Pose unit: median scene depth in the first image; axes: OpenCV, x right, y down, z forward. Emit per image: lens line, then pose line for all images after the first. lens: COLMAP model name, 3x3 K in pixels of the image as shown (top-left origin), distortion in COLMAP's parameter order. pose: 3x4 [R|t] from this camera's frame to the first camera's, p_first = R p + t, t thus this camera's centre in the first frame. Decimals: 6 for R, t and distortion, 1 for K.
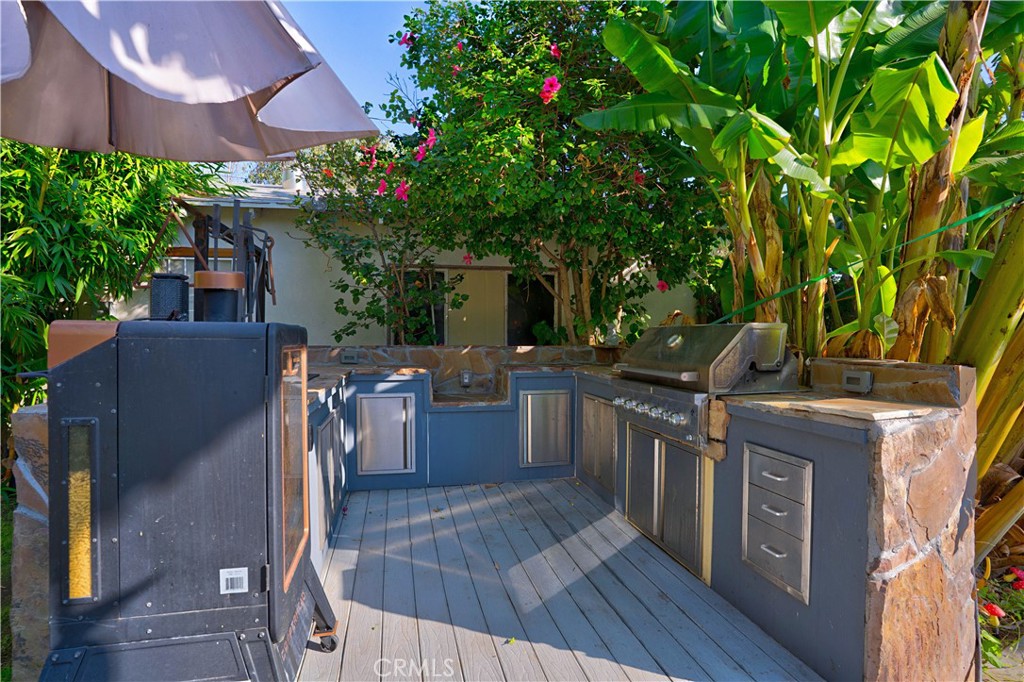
lens RADIAL K [[503.7, 0, 508.6], [0, 503.7, 341.9], [0, 0, 1]] dist [-0.078400, 0.035598]
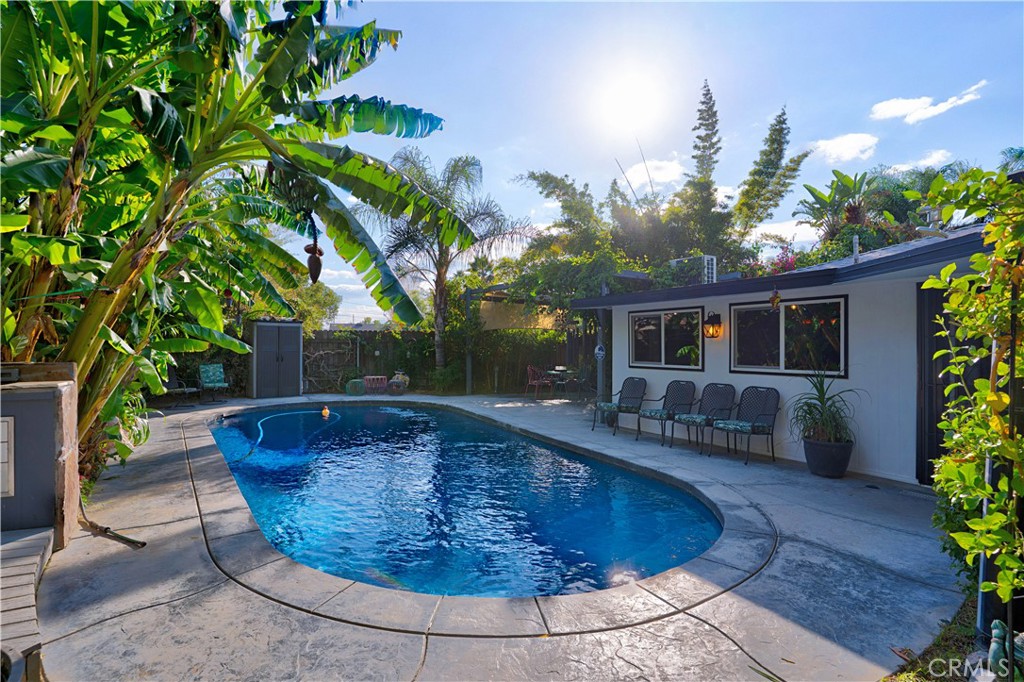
lens RADIAL K [[503.7, 0, 508.6], [0, 503.7, 341.9], [0, 0, 1]] dist [-0.078400, 0.035598]
pose [[-0.115670, 0.009779, 0.993240, -1.013265], [0.017095, 0.999823, -0.007853, 0.007923], [-0.993141, 0.016072, -0.115817, -0.467686]]
